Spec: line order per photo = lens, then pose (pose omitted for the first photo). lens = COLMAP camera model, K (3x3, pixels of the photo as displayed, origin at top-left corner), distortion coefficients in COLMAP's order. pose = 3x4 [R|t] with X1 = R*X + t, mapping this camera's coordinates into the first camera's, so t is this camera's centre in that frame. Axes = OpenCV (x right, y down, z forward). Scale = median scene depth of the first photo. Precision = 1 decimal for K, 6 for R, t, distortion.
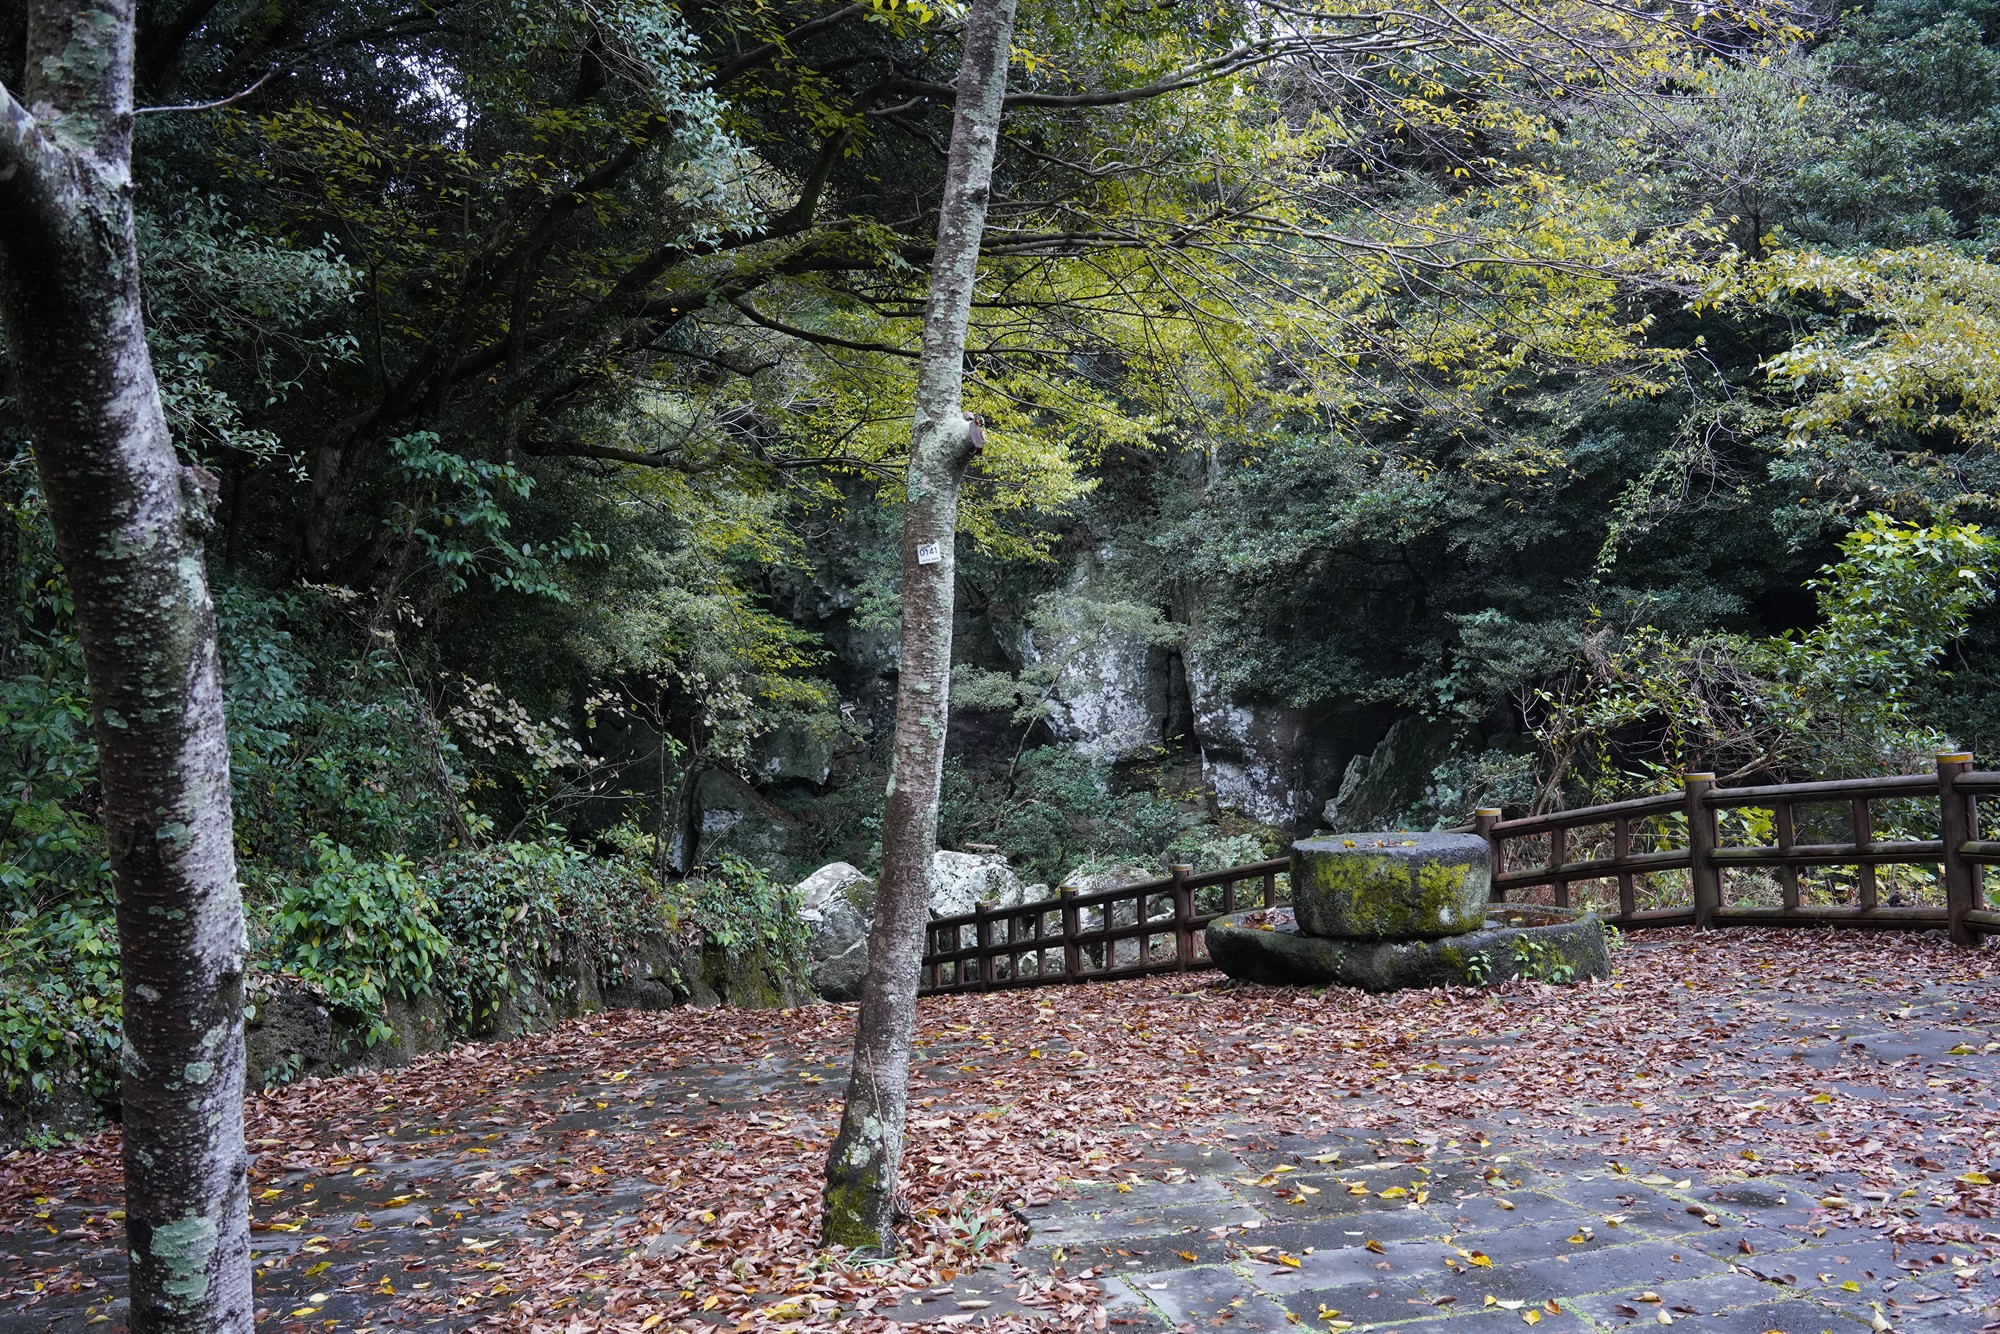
lens RADIAL K [[2015.7, 0, 987.6], [0, 2015.7, 683.4], [0, 0, 1]] dist [0.057813, -0.263261]
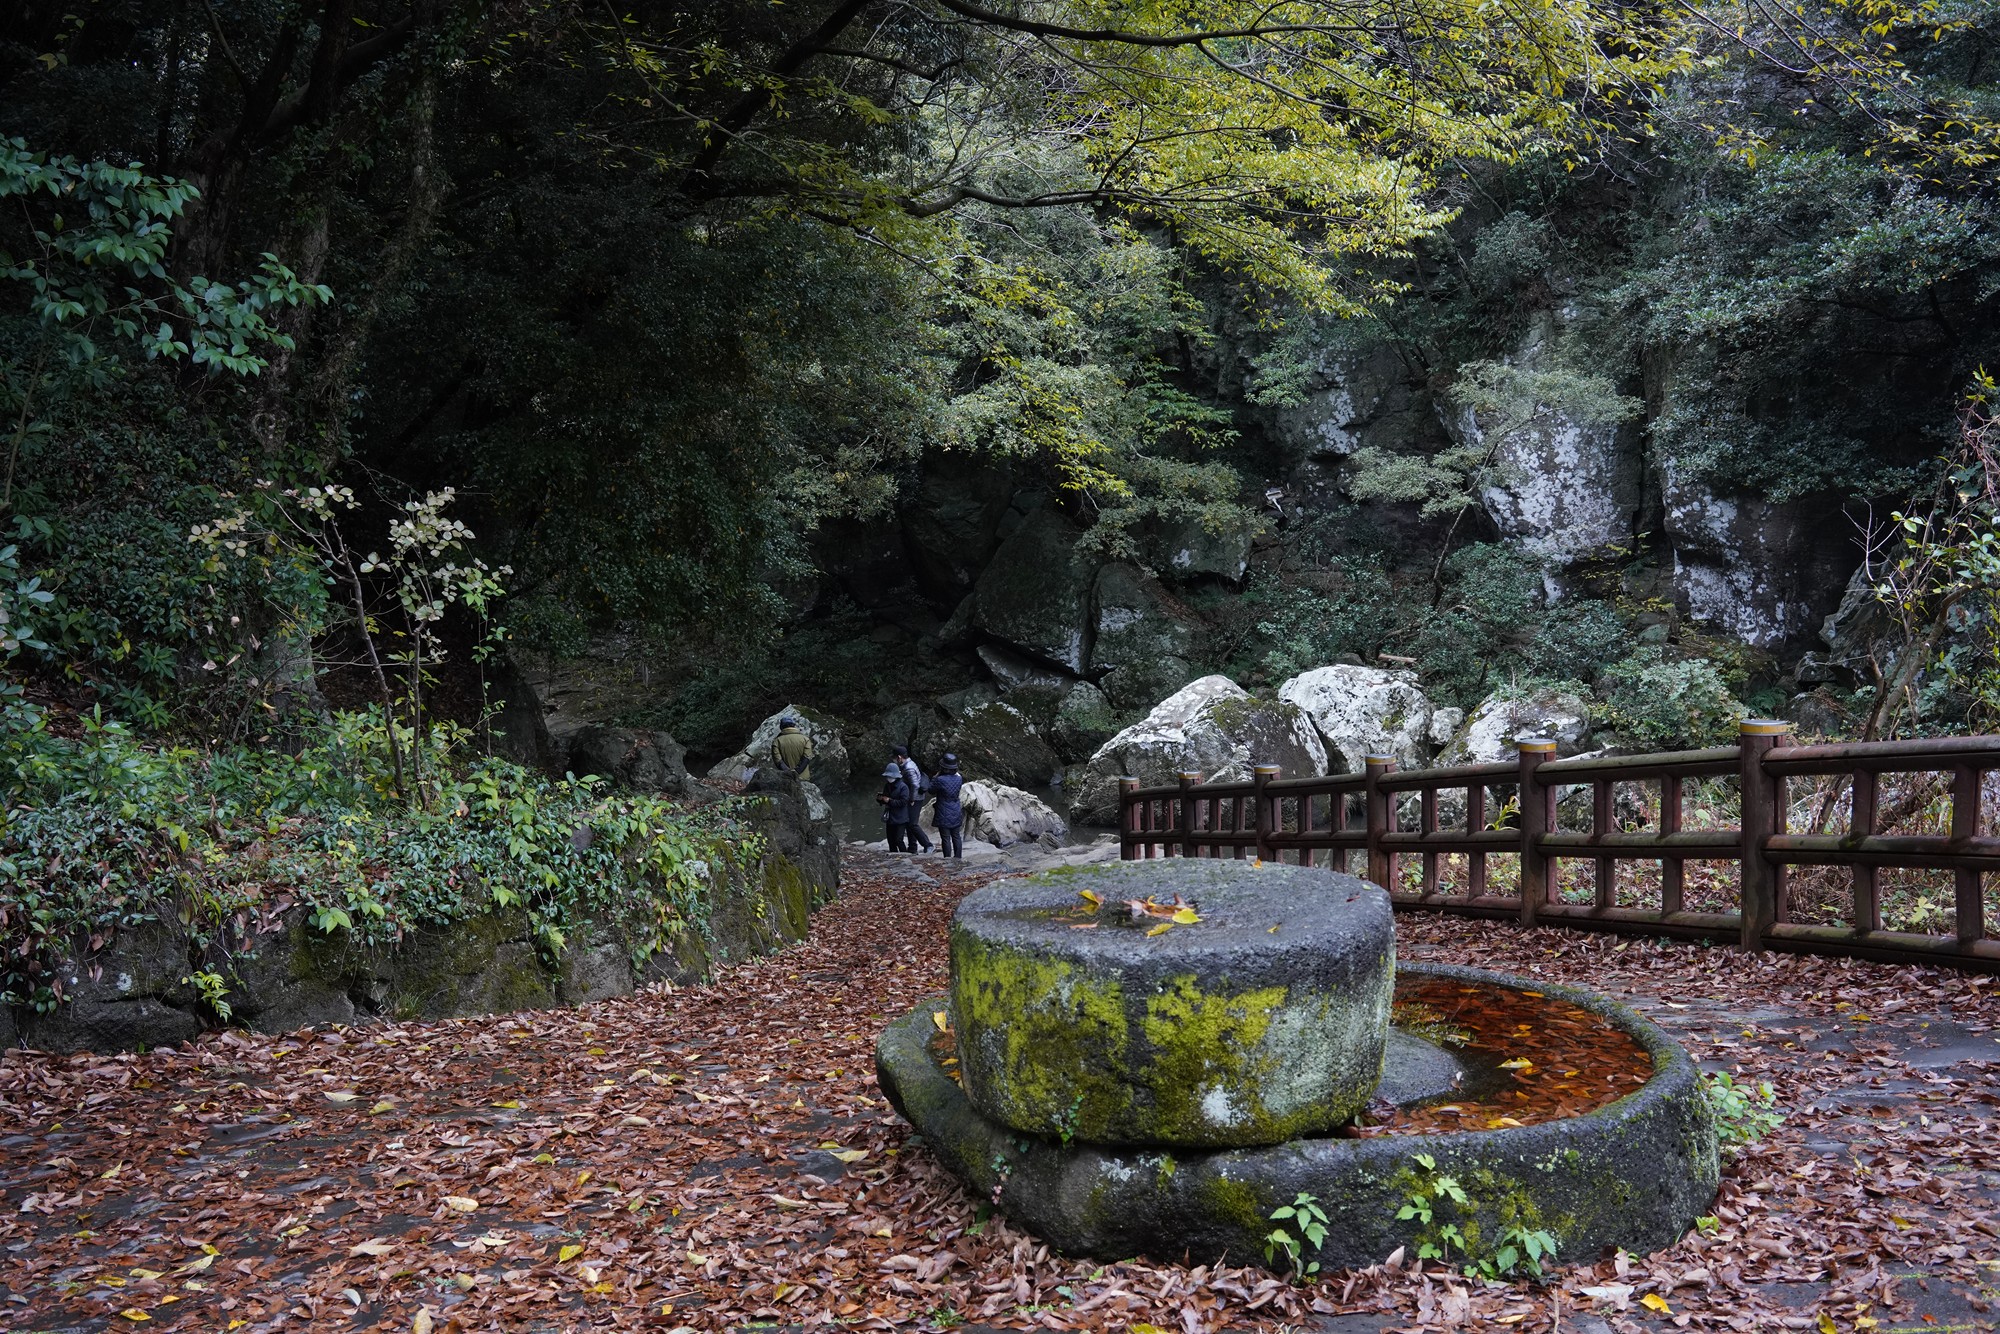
lens RADIAL K [[2015.7, 0, 987.6], [0, 2015.7, 683.4], [0, 0, 1]] dist [0.057813, -0.263261]
pose [[0.962740, 0.032951, -0.268414, 0.064446], [-0.003078, 0.993819, 0.110966, -0.004441], [0.270412, -0.106005, 0.956891, 0.131129]]
